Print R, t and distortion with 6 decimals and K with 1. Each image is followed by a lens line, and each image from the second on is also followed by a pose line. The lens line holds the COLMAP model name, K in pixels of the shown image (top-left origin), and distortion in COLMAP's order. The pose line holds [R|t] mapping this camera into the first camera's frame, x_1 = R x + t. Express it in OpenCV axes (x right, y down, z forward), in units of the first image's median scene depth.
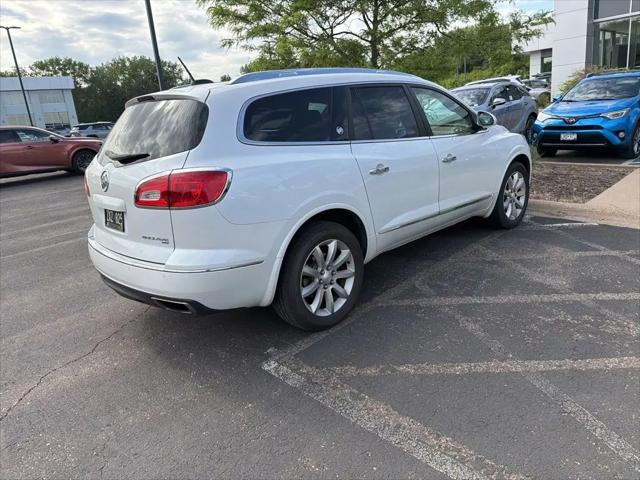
lens RADIAL K [[451.0, 0, 316.6], [0, 451.0, 233.6], [0, 0, 1]] dist [0.030660, -0.040025]
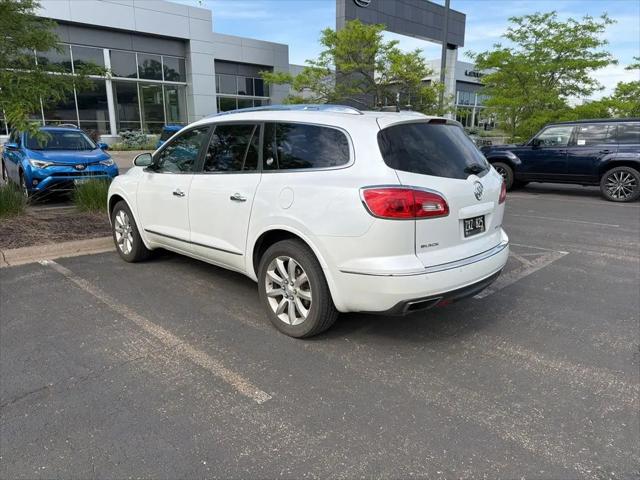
lens RADIAL K [[451.0, 0, 314.3], [0, 451.0, 235.7], [0, 0, 1]] dist [0.030660, -0.040025]
pose [[-0.001885, -0.133188, 0.991089, -1.348361], [0.258096, 0.957447, 0.129158, -0.219587], [-0.966117, 0.256040, 0.032571, 1.173639]]
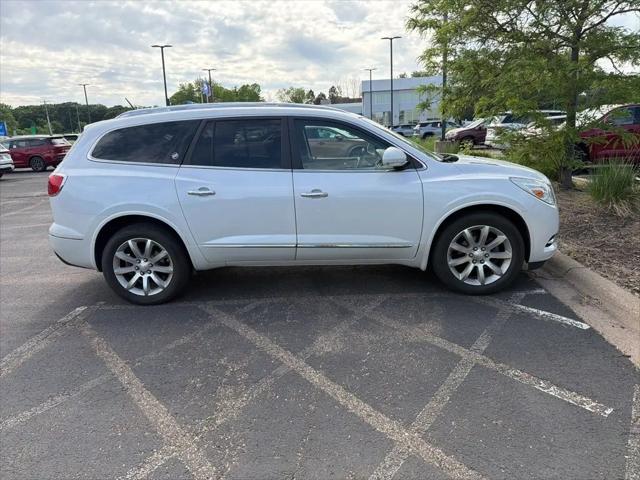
lens RADIAL K [[451.0, 0, 314.9], [0, 451.0, 245.1], [0, 0, 1]] dist [0.030660, -0.040025]
pose [[0.685319, 0.225402, -0.692482, 1.156089], [-0.202051, 0.972414, 0.116559, -0.199668], [0.699652, 0.060037, 0.711957, 0.369536]]
